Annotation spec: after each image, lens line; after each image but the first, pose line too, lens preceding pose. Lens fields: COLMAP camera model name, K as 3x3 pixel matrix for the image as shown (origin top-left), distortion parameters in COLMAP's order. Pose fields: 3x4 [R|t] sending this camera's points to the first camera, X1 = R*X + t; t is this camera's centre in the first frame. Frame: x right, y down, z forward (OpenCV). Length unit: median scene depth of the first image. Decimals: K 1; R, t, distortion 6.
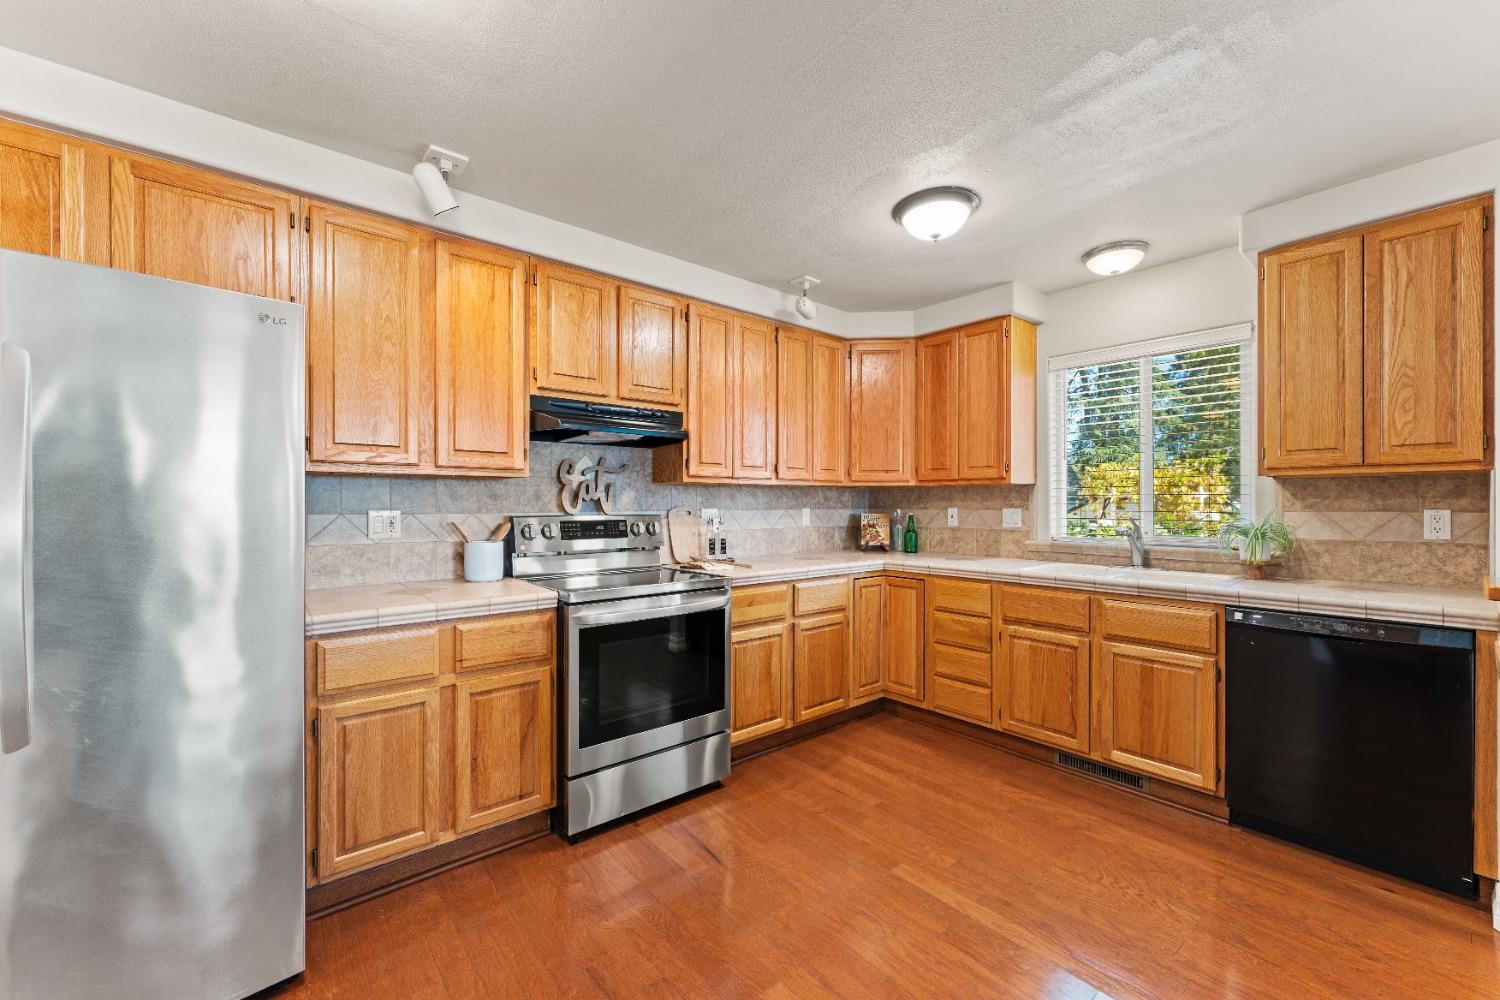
lens RADIAL K [[601.1, 0, 750.0], [0, 601.1, 500.0], [0, 0, 1]] dist [-0.000458, -0.000131]
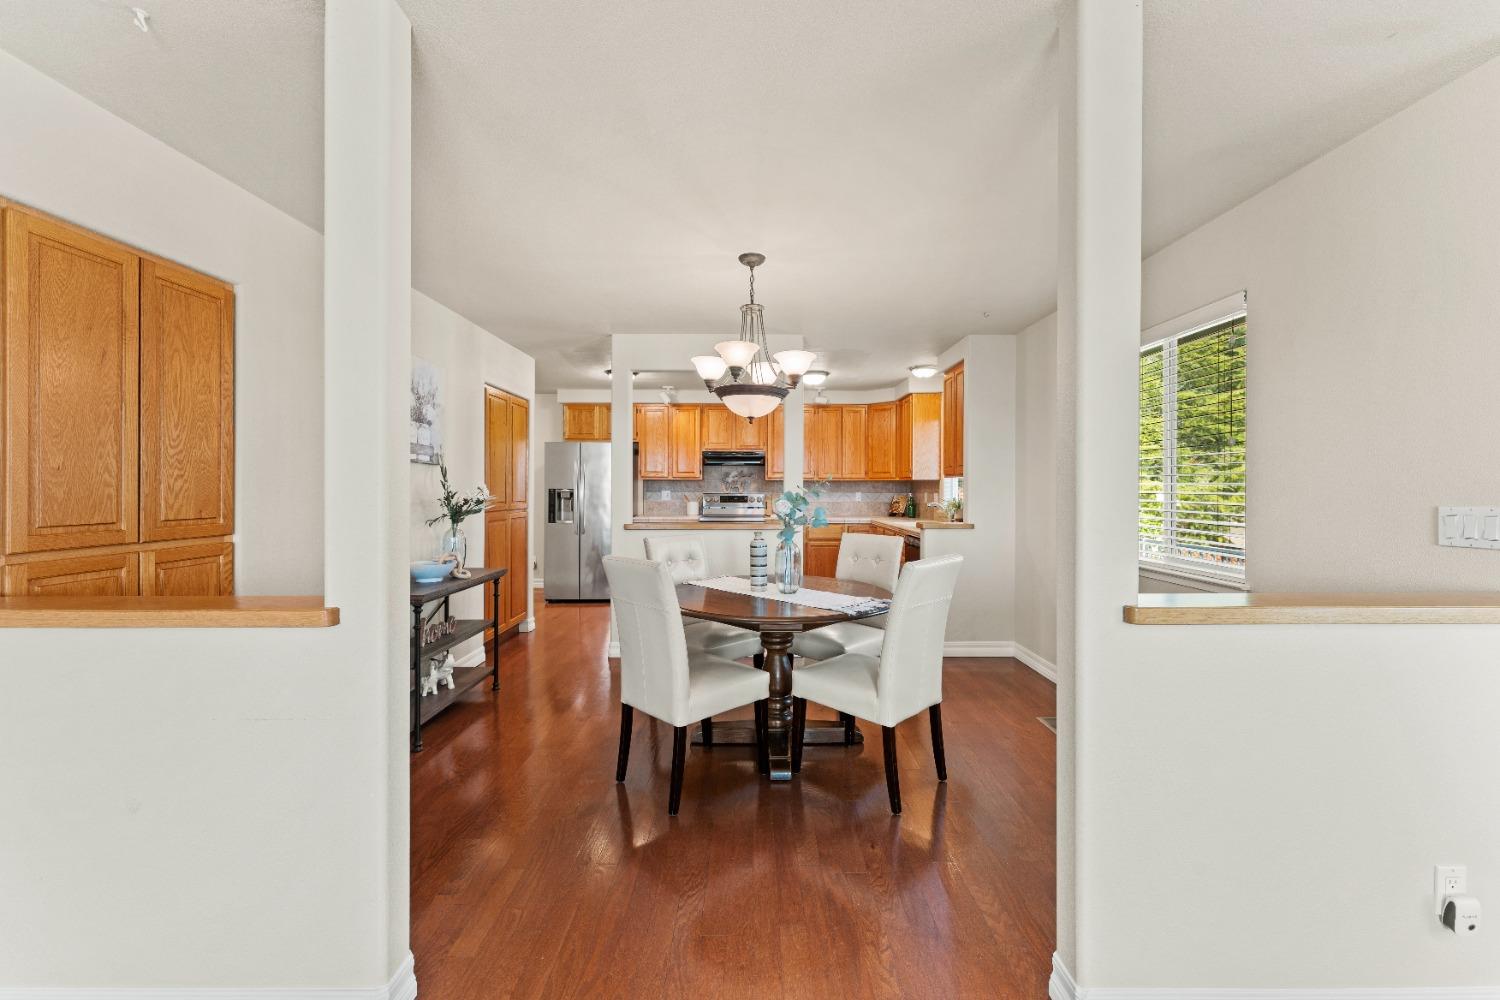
lens RADIAL K [[601.1, 0, 750.0], [0, 601.1, 500.0], [0, 0, 1]] dist [-0.000458, -0.000131]
pose [[0.766732, 0.010377, -0.641883, 1.668573], [0.000685, 0.999856, 0.016982, 0.009856], [0.641967, -0.013461, 0.766614, -1.079488]]
